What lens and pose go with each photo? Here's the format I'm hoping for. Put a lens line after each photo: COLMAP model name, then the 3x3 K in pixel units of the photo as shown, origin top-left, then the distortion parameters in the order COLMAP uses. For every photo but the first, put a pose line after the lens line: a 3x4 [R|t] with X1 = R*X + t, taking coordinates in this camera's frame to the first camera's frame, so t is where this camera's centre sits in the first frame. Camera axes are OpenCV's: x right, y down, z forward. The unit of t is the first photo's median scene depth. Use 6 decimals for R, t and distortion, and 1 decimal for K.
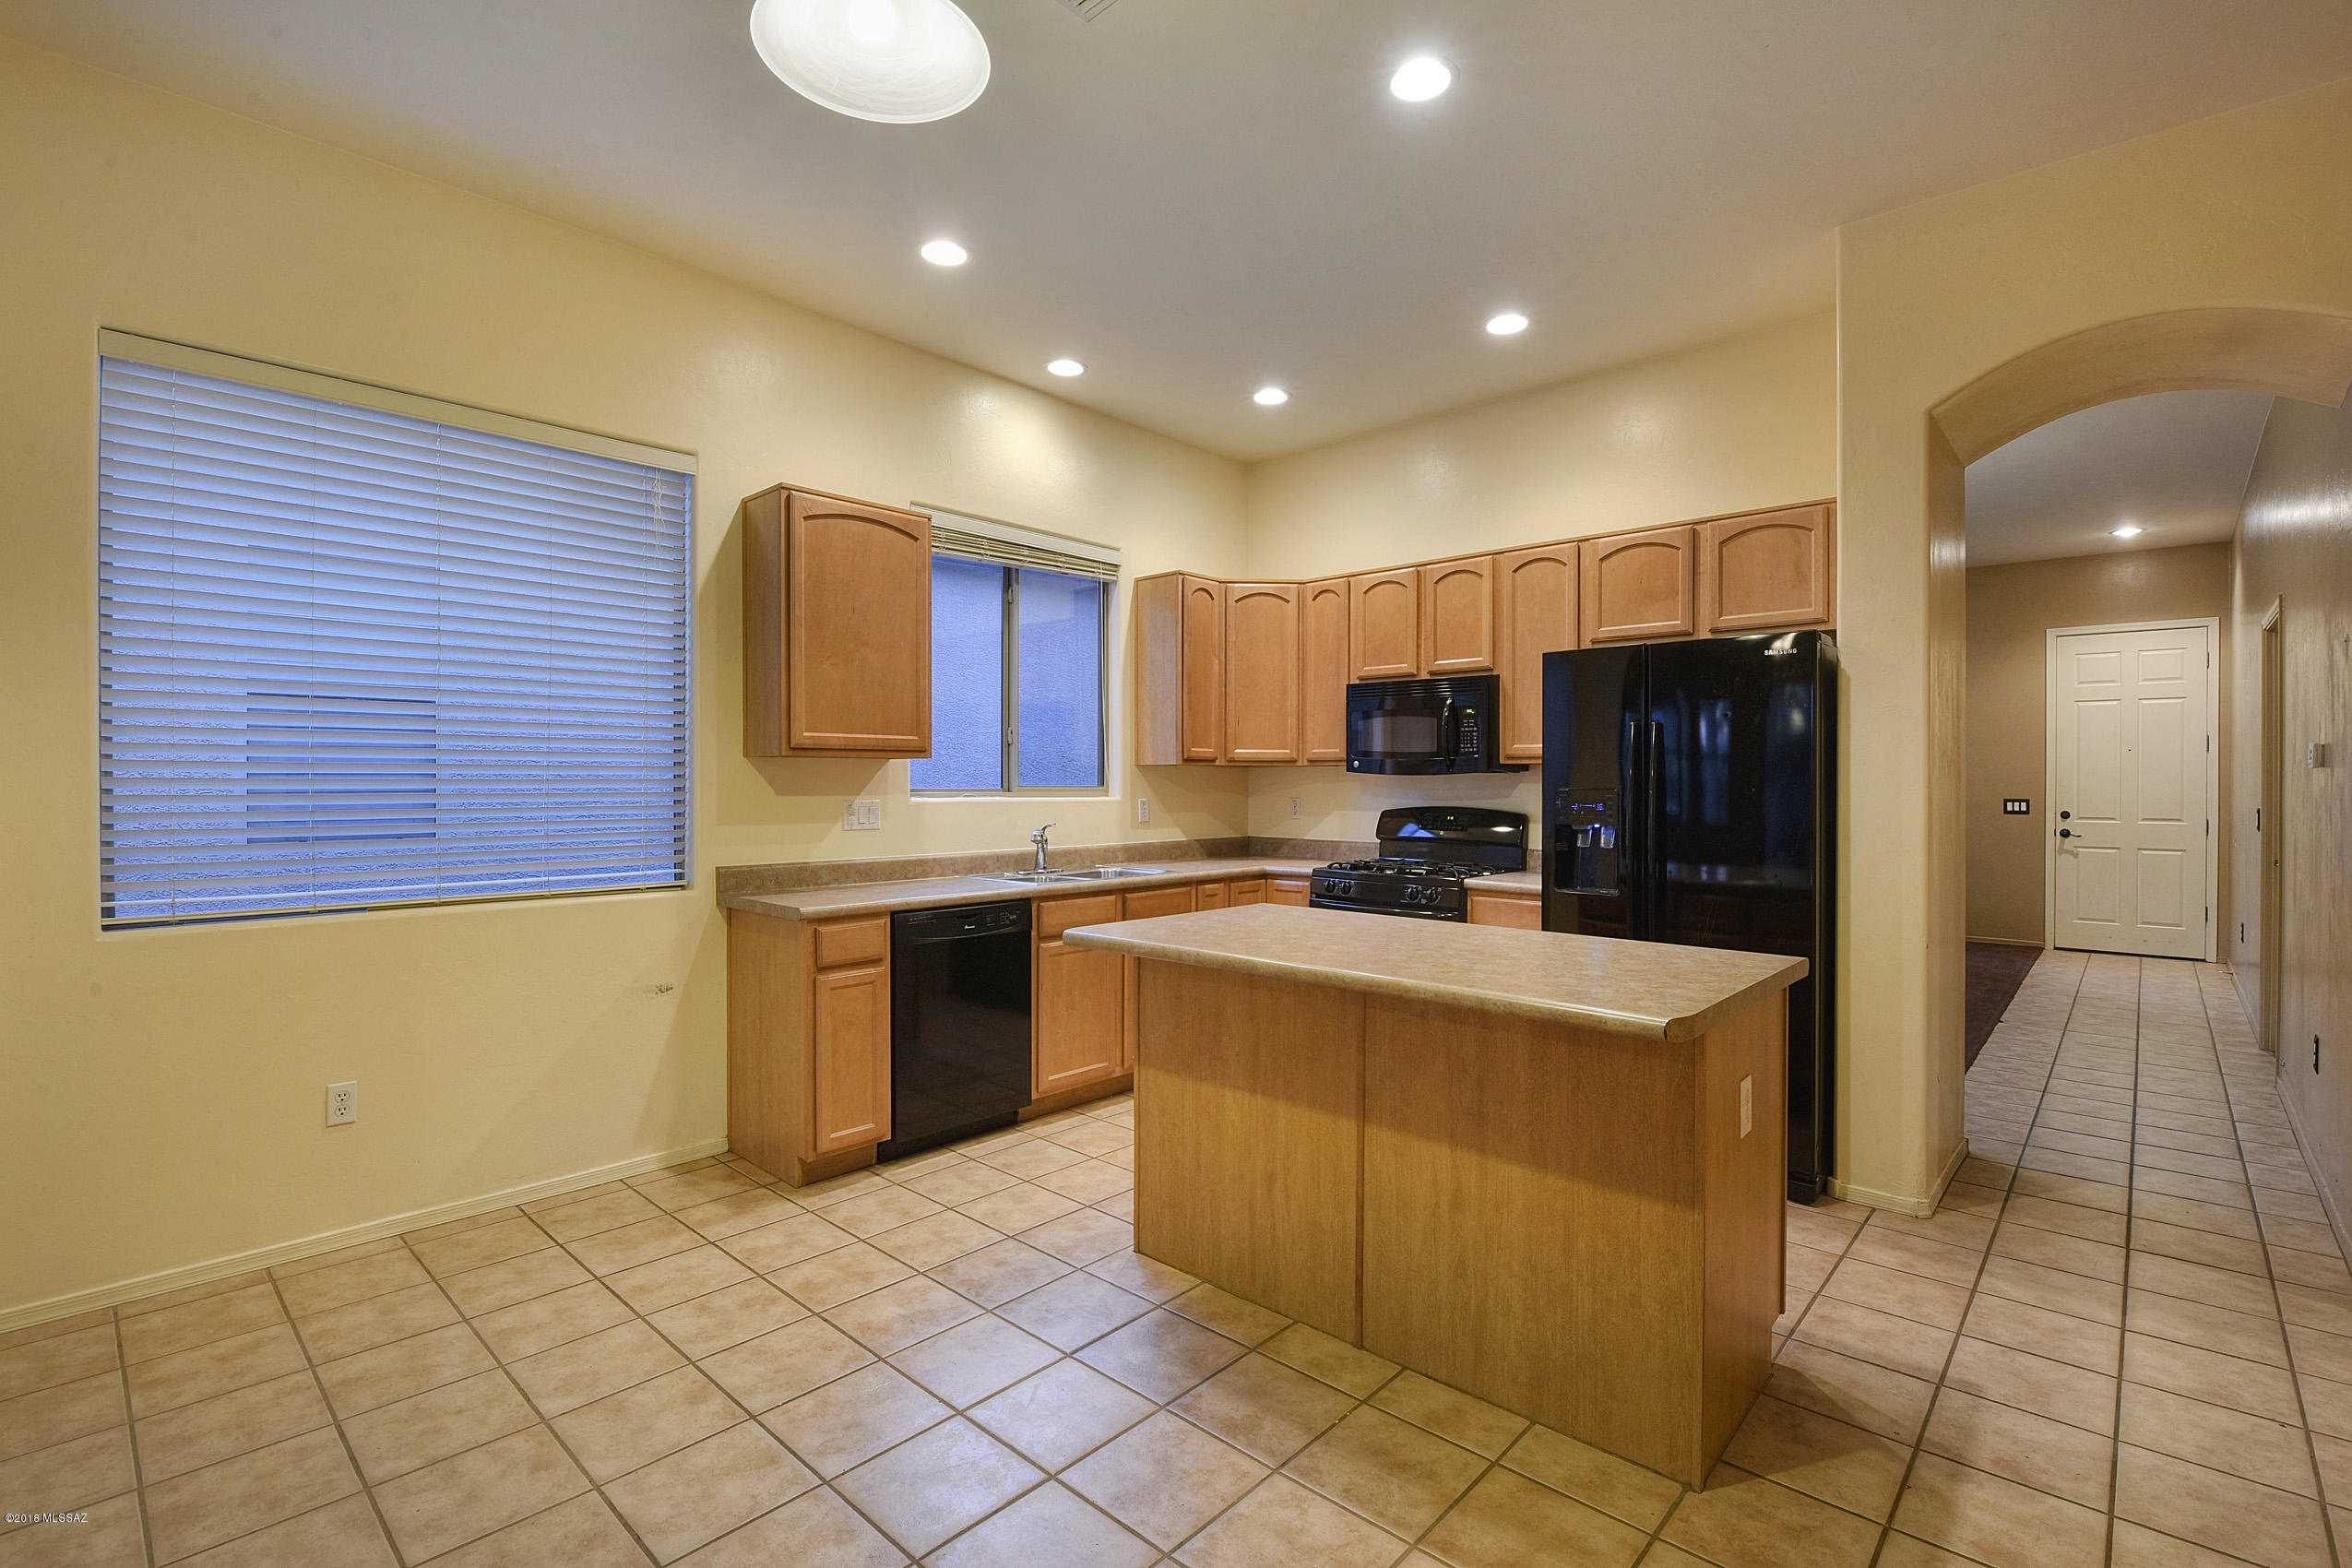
lens RADIAL K [[1045.3, 0, 1182.6], [0, 1045.3, 797.2], [0, 0, 1]] dist [0.000640, -0.010769]
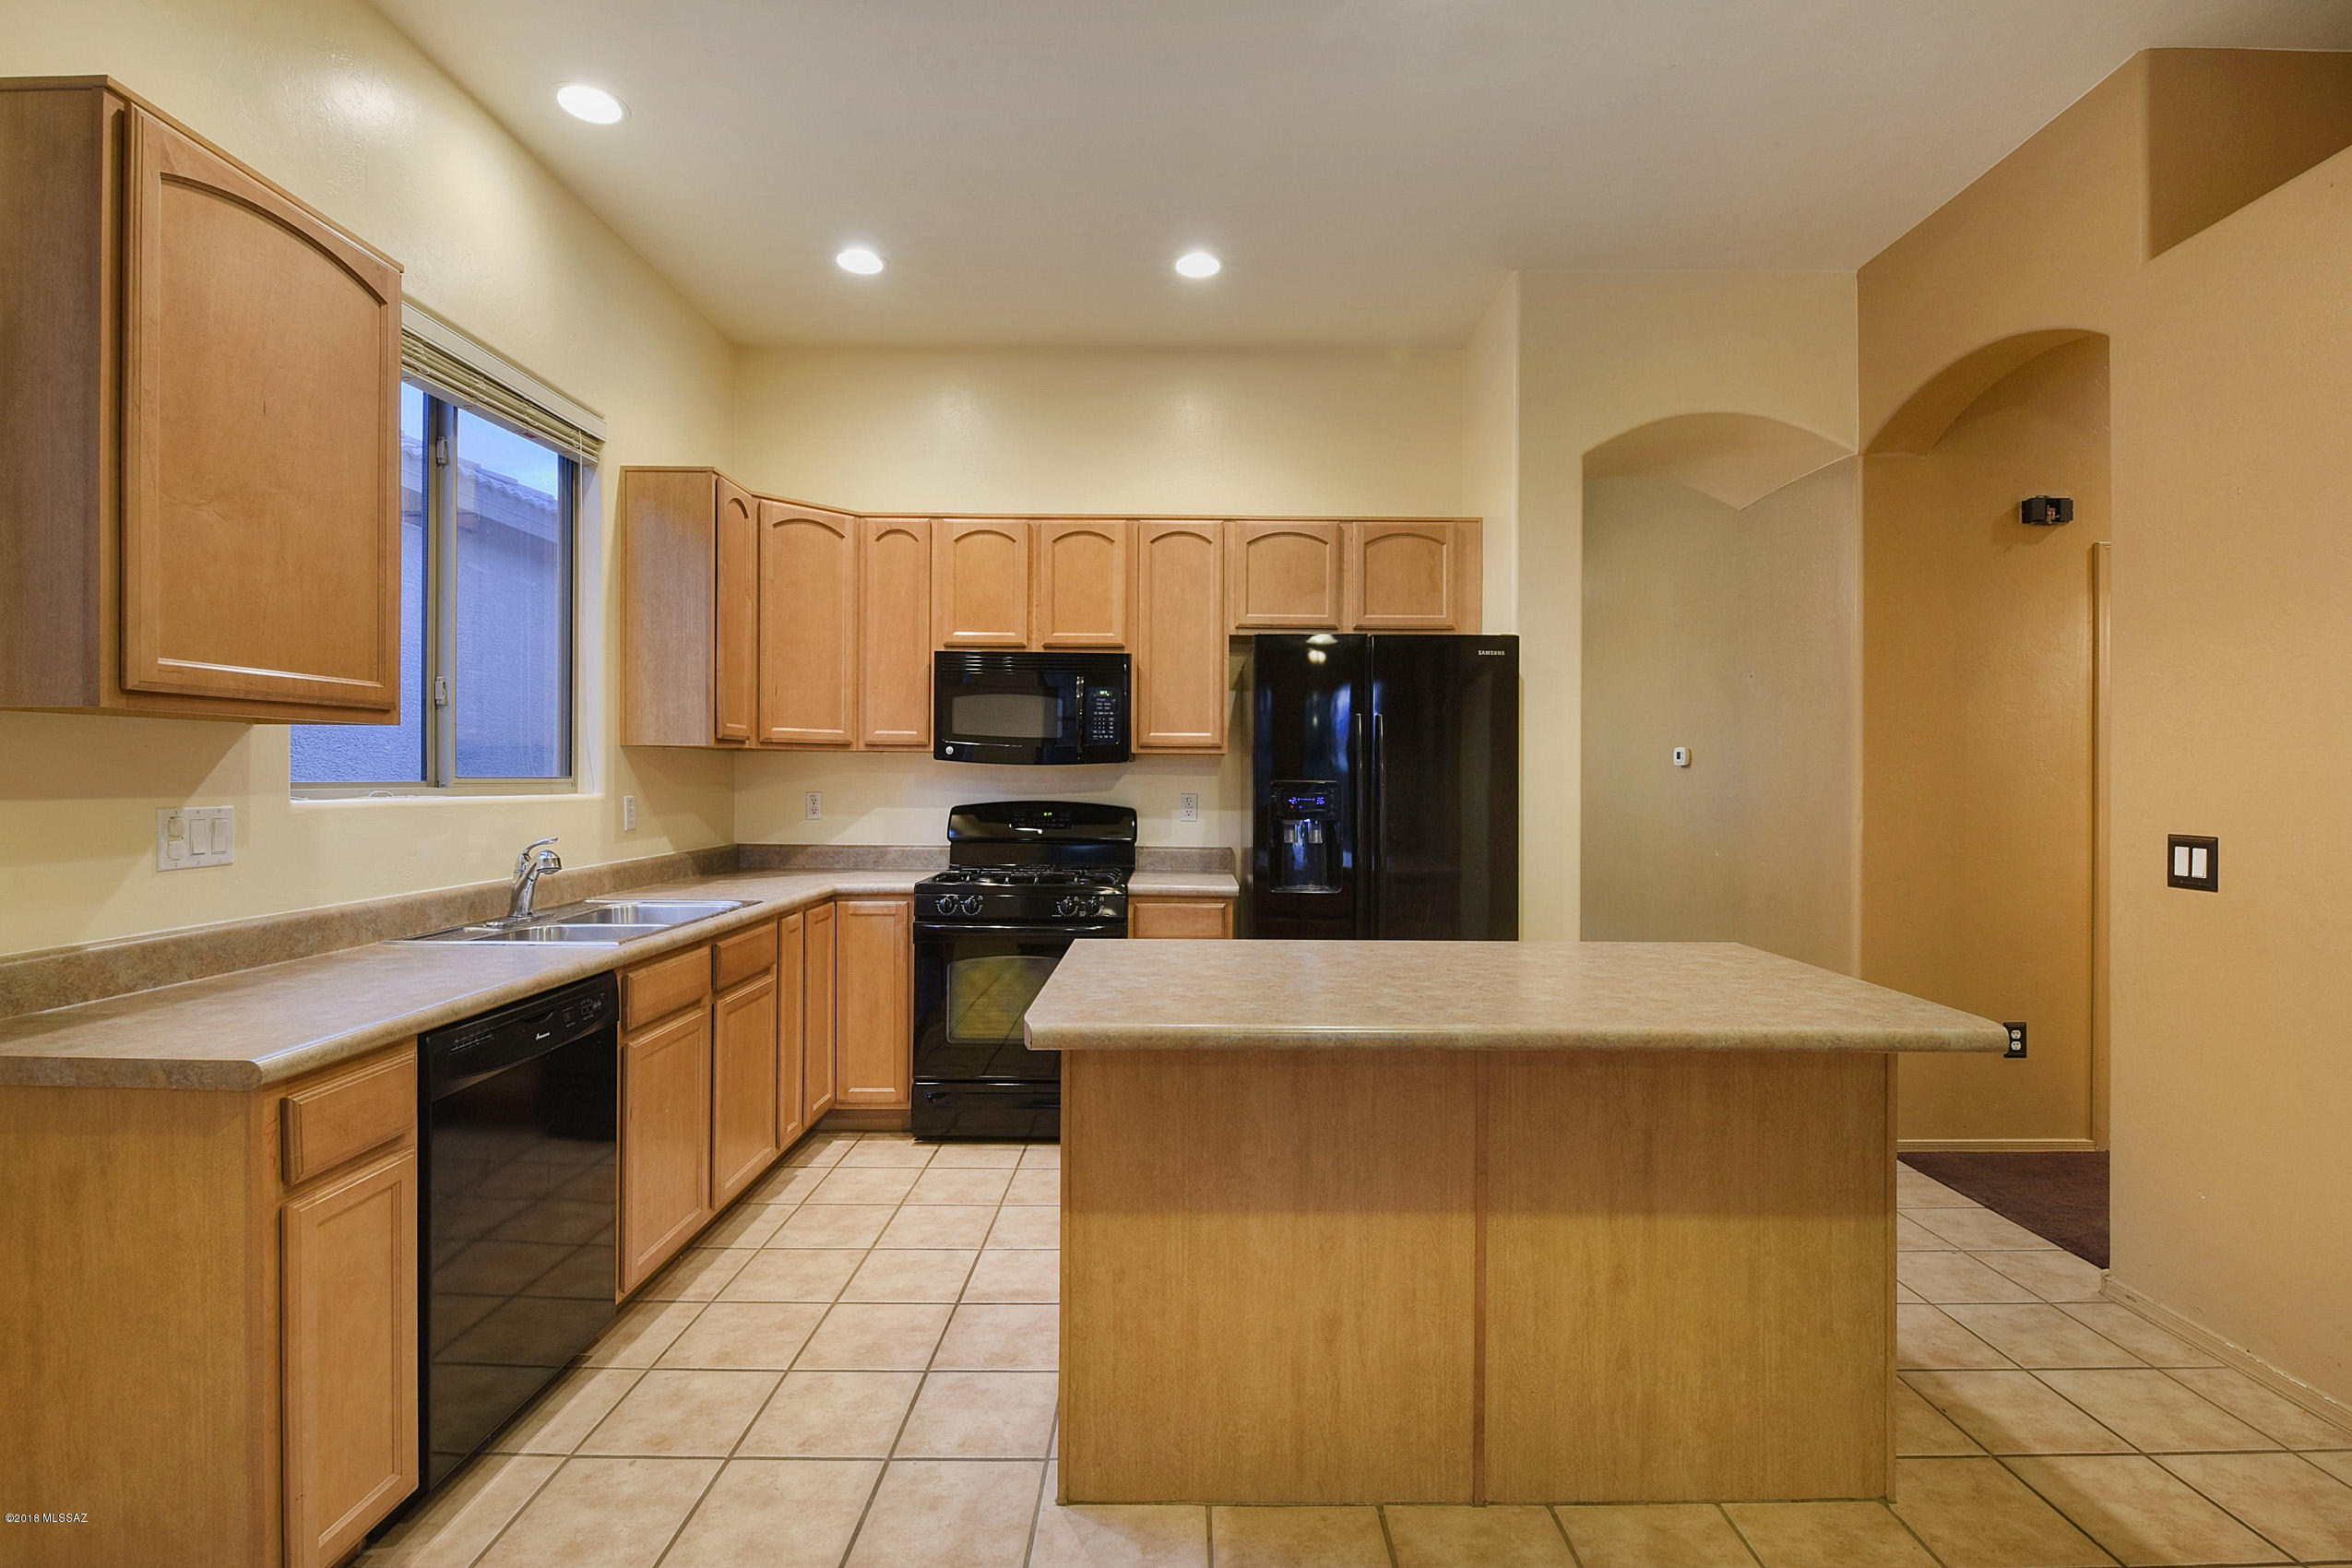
lens RADIAL K [[1045.9, 0, 1176.0], [0, 1045.9, 784.0], [0, 0, 1]] dist [0.001301, -0.011002]
pose [[0.732530, -0.003117, 0.680728, -0.299329], [0.004519, 0.999990, -0.000284, -0.005402], [-0.680720, 0.003284, 0.732537, 0.334766]]
